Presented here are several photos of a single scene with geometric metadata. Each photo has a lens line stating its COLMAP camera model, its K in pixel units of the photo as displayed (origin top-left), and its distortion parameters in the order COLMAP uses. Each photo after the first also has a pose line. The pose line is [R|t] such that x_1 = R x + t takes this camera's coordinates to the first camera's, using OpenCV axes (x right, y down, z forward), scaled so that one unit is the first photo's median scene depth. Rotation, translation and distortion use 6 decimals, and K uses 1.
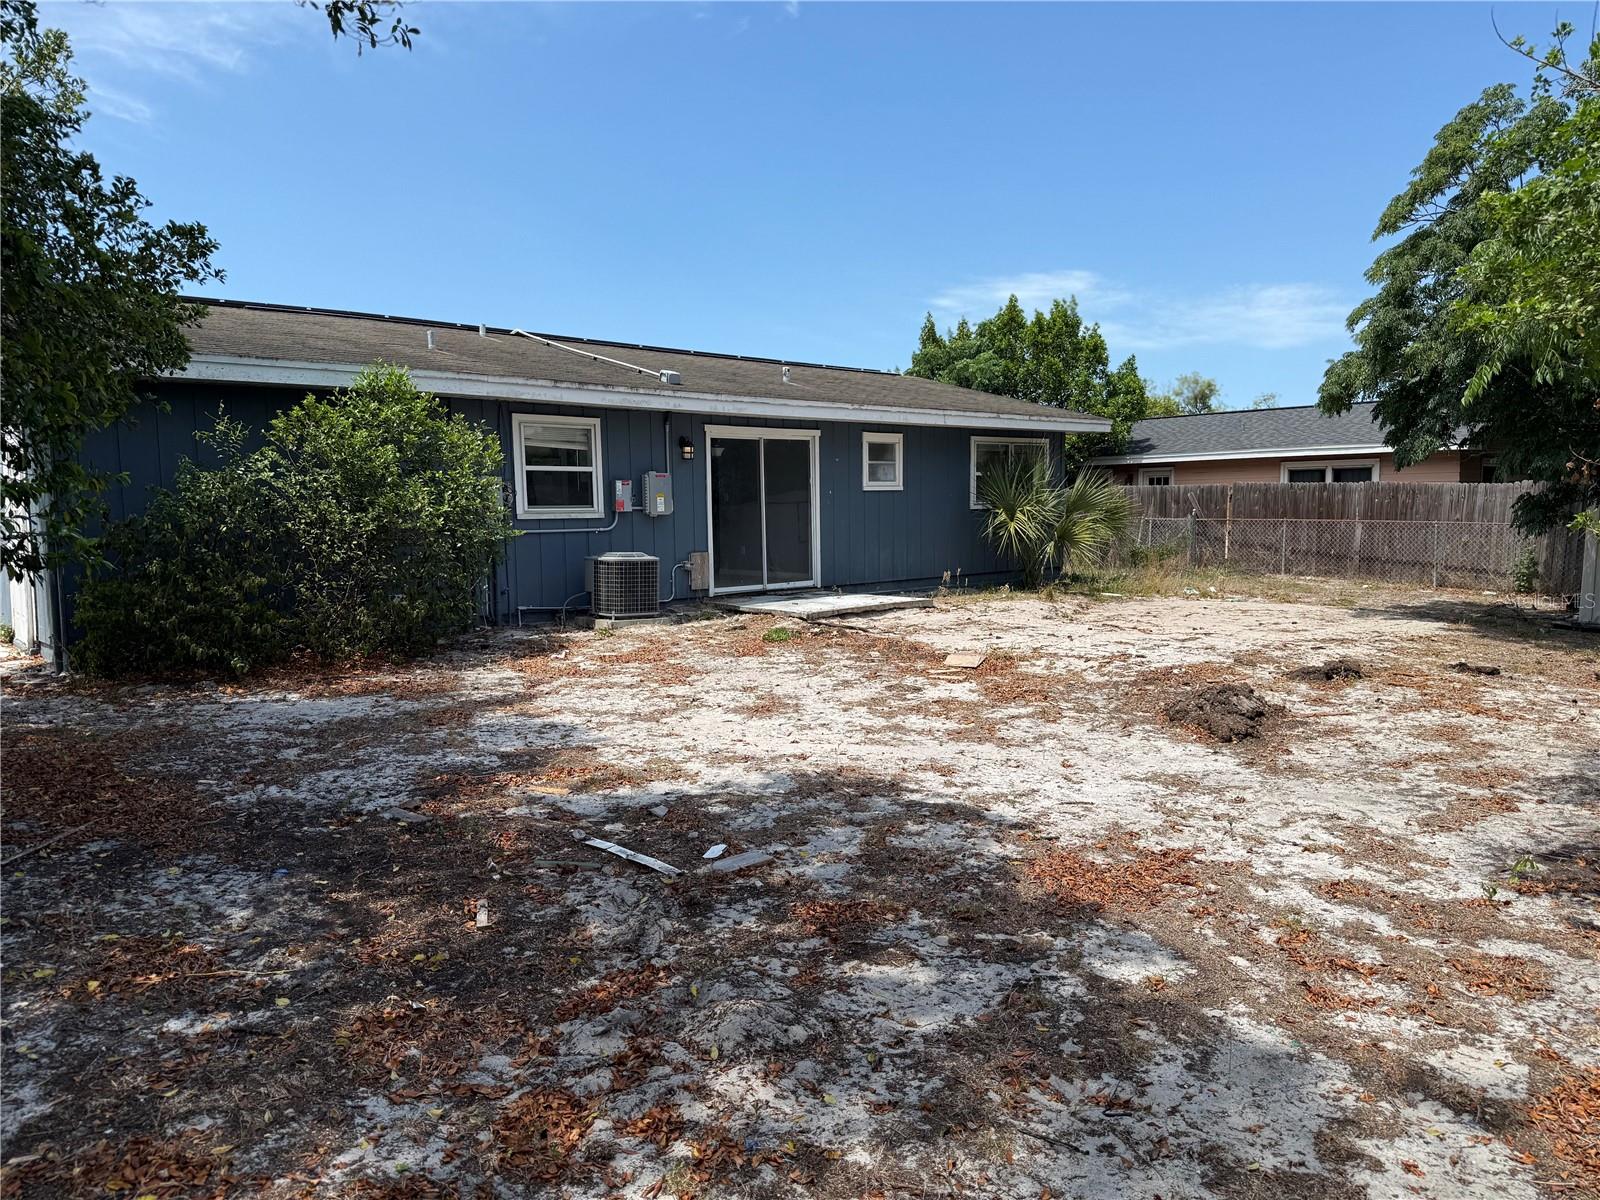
lens RADIAL K [[1126.5, 0, 795.4], [0, 1126.5, 606.2], [0, 0, 1]] dist [0.141882, -0.223707]
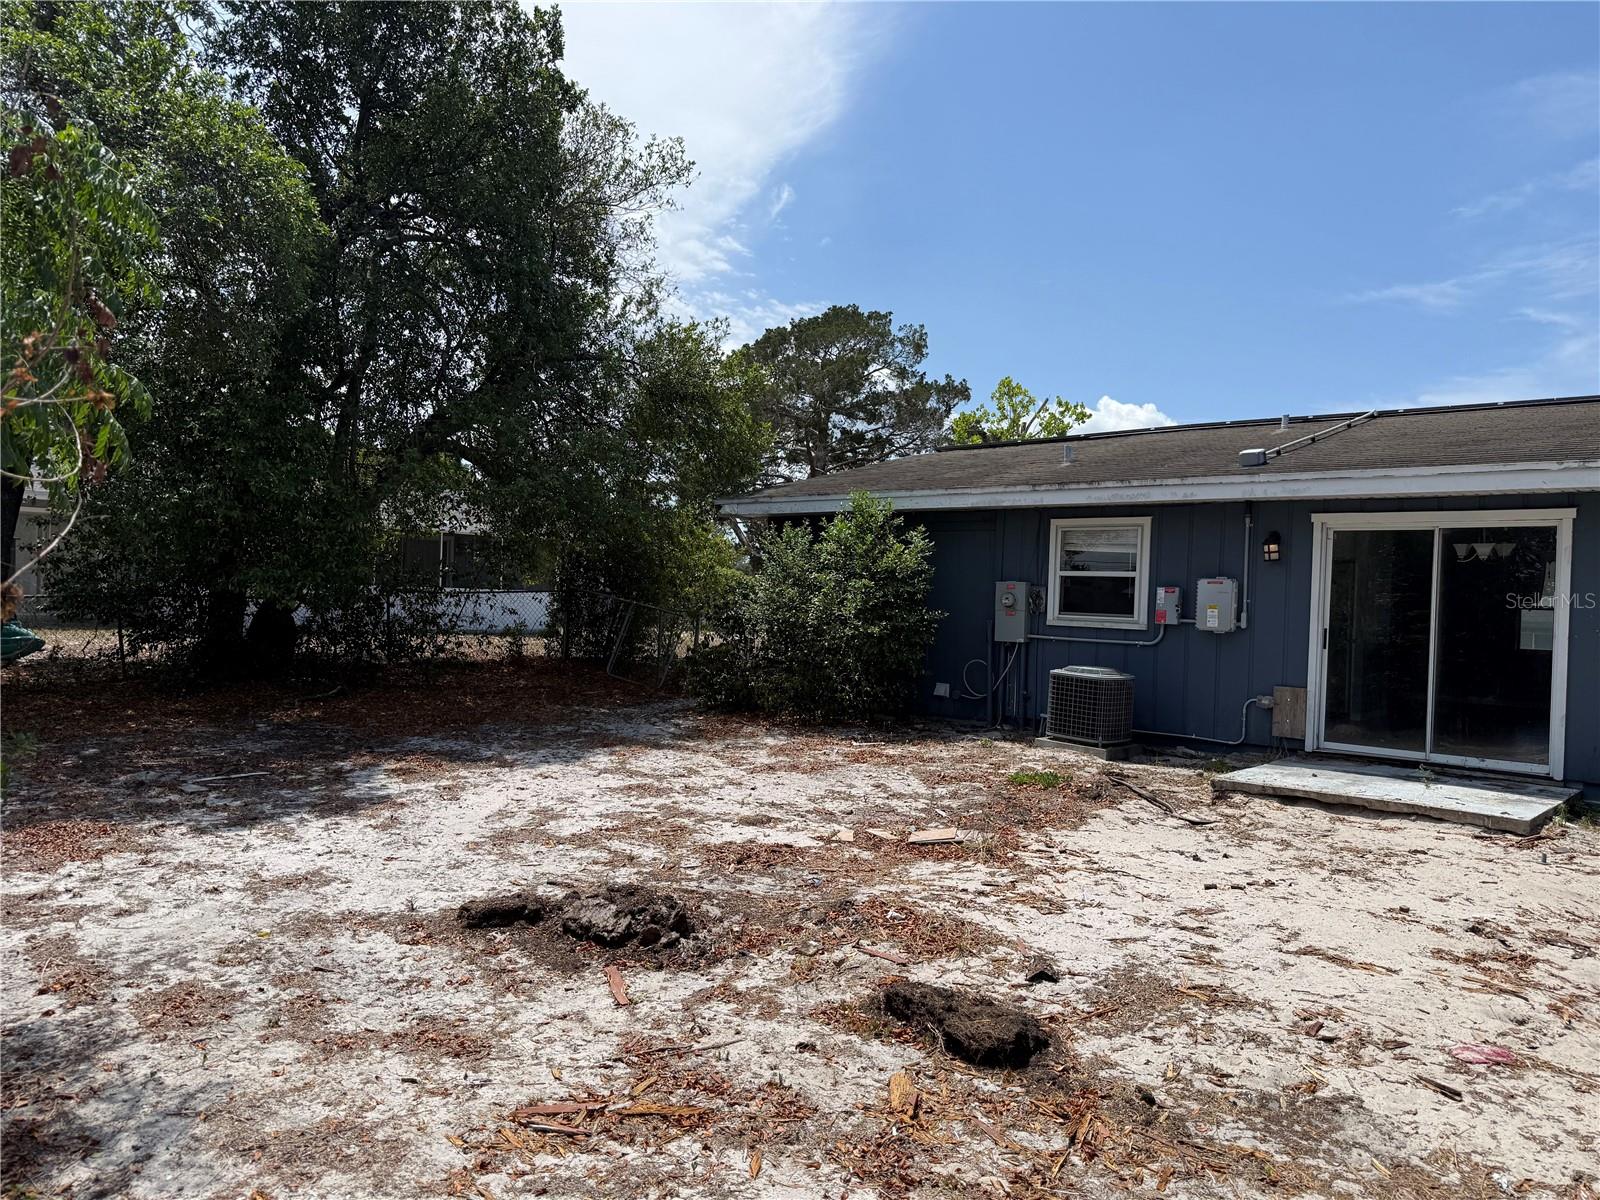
lens RADIAL K [[1126.5, 0, 795.4], [0, 1126.5, 606.2], [0, 0, 1]] dist [0.141882, -0.223707]
pose [[0.079890, 0.025892, -0.996467, 0.652801], [-0.126875, 0.991796, 0.015599, -0.073322], [0.988696, 0.125180, 0.082520, 0.639801]]
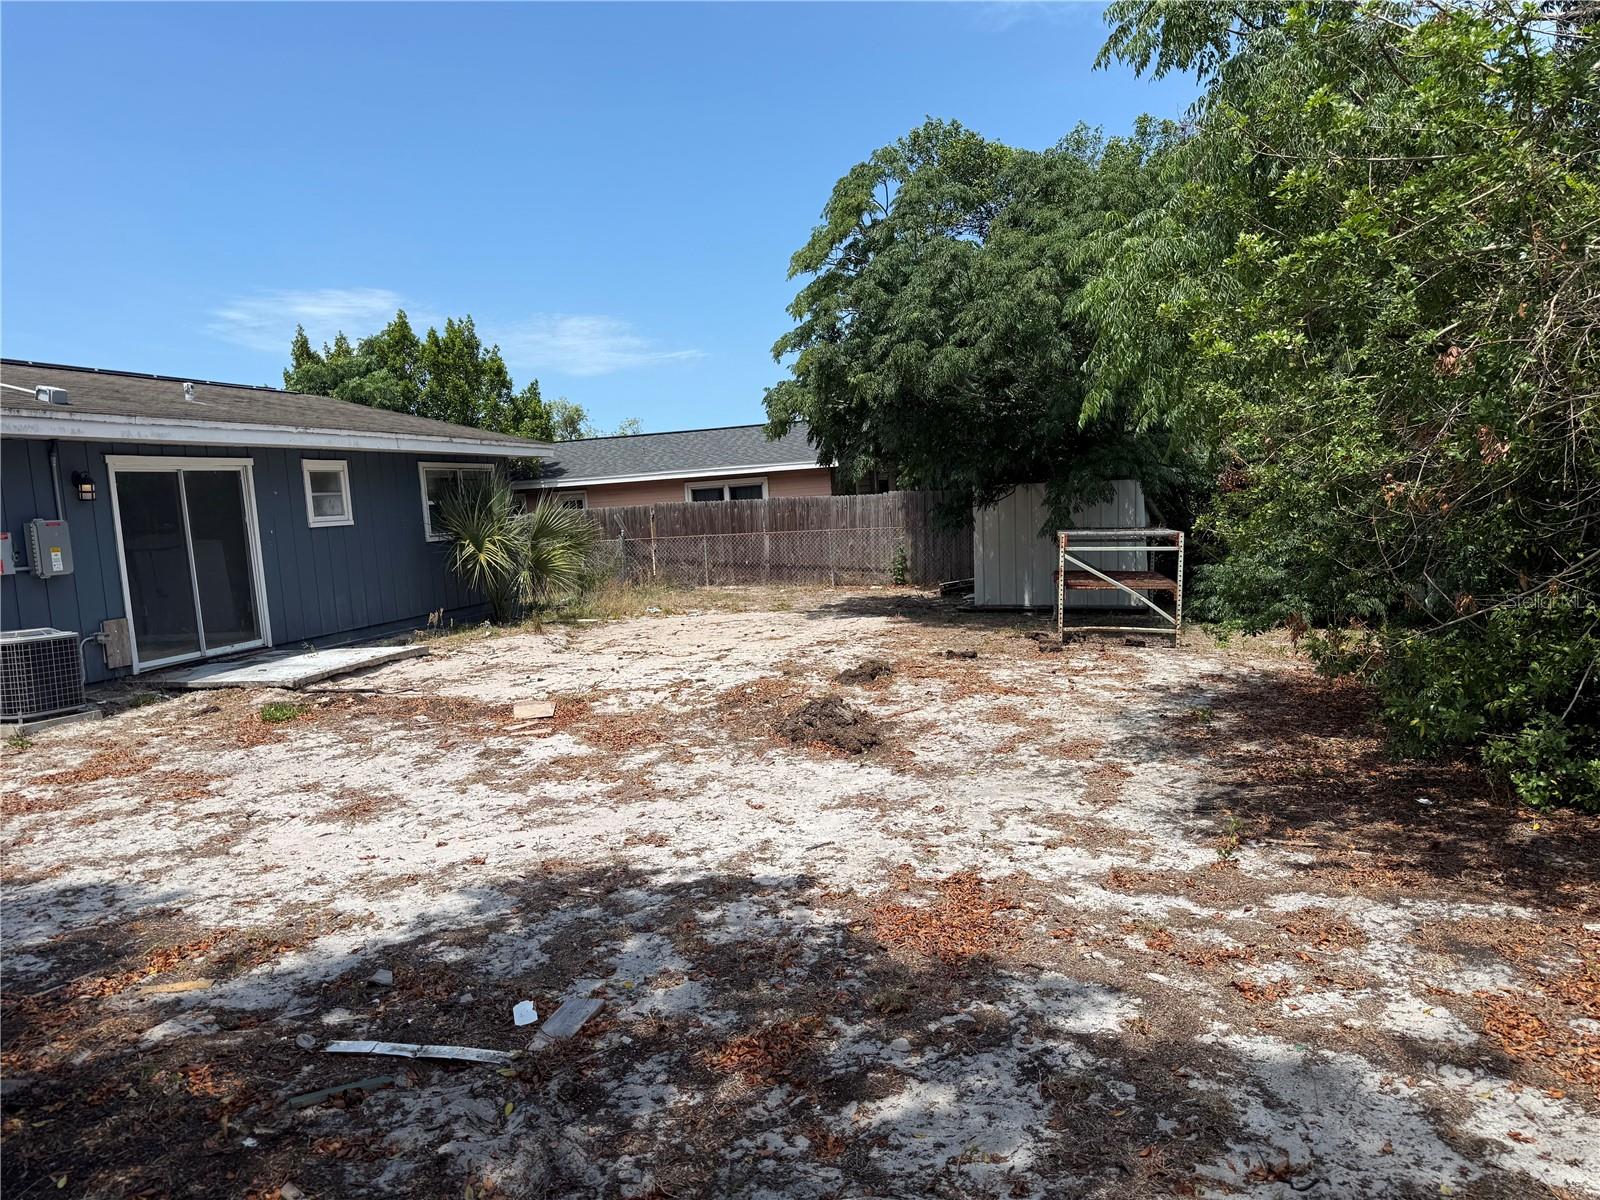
lens RADIAL K [[1126.5, 0, 795.4], [0, 1126.5, 606.2], [0, 0, 1]] dist [0.141882, -0.223707]
pose [[0.841996, -0.092506, 0.531494, -0.115048], [0.103062, 0.994626, 0.009843, -0.017104], [-0.529548, 0.046489, 0.847005, 0.089790]]
